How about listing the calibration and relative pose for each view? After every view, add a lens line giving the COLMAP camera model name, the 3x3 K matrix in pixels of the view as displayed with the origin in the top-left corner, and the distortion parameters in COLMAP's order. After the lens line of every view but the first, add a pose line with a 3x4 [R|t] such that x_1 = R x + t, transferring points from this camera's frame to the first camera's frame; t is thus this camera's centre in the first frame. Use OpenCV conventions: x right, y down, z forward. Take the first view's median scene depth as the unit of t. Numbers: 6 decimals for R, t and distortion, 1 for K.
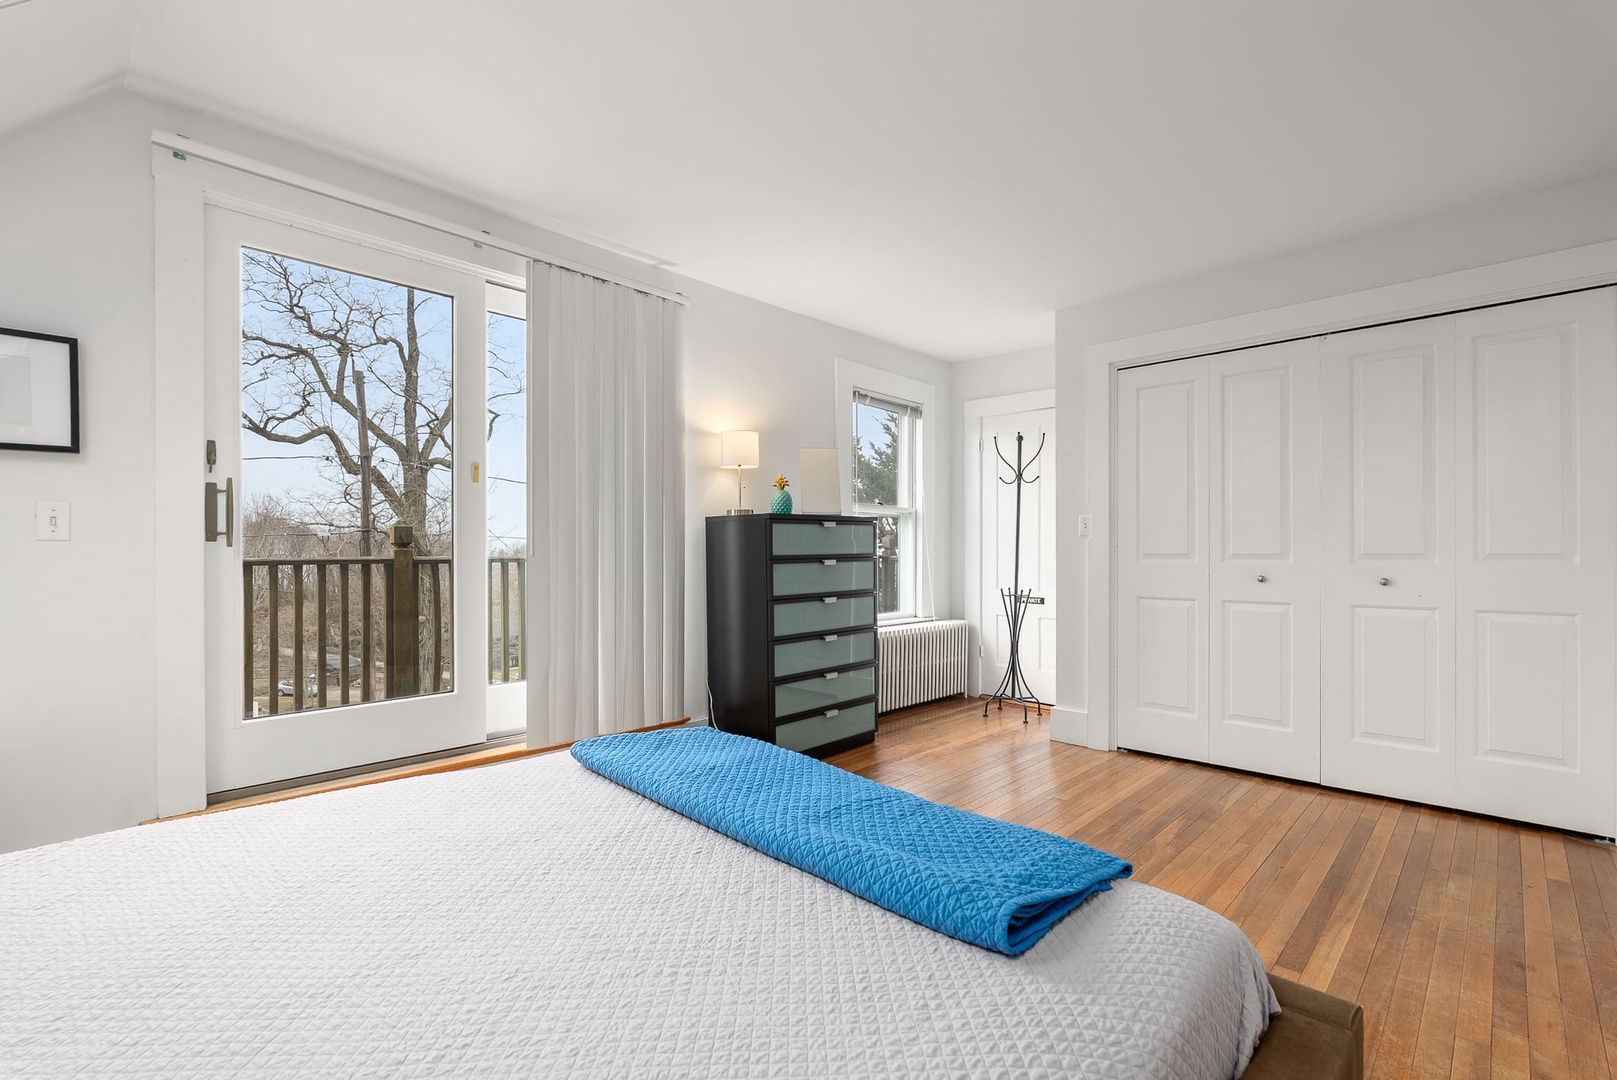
lens RADIAL K [[731.4, 0, 804.5], [0, 731.4, 553.0], [0, 0, 1]] dist [-0.004203, -0.000288]
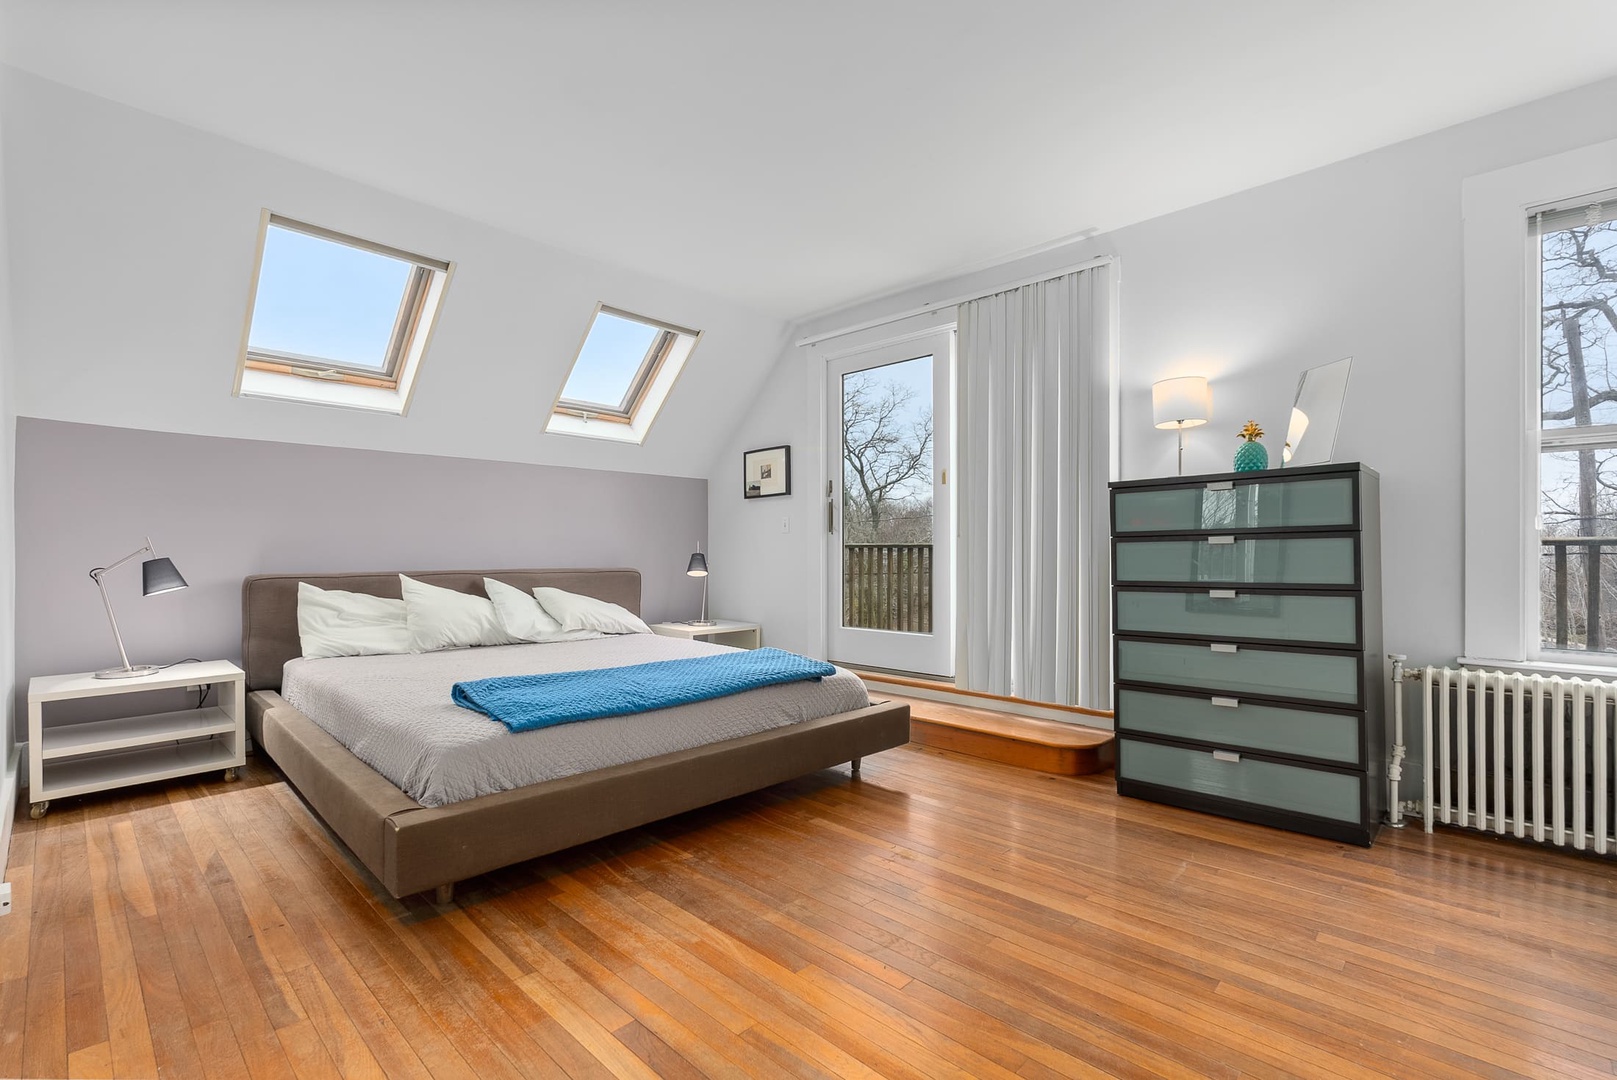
lens RADIAL K [[731.4, 0, 806.9], [0, 731.4, 545.9], [0, 0, 1]] dist [-0.004203, -0.000288]
pose [[-0.002279, -0.009695, -0.999950, 0.783045], [0.000691, 0.999953, -0.009697, 0.027378], [0.999997, -0.000713, -0.002272, 0.640877]]
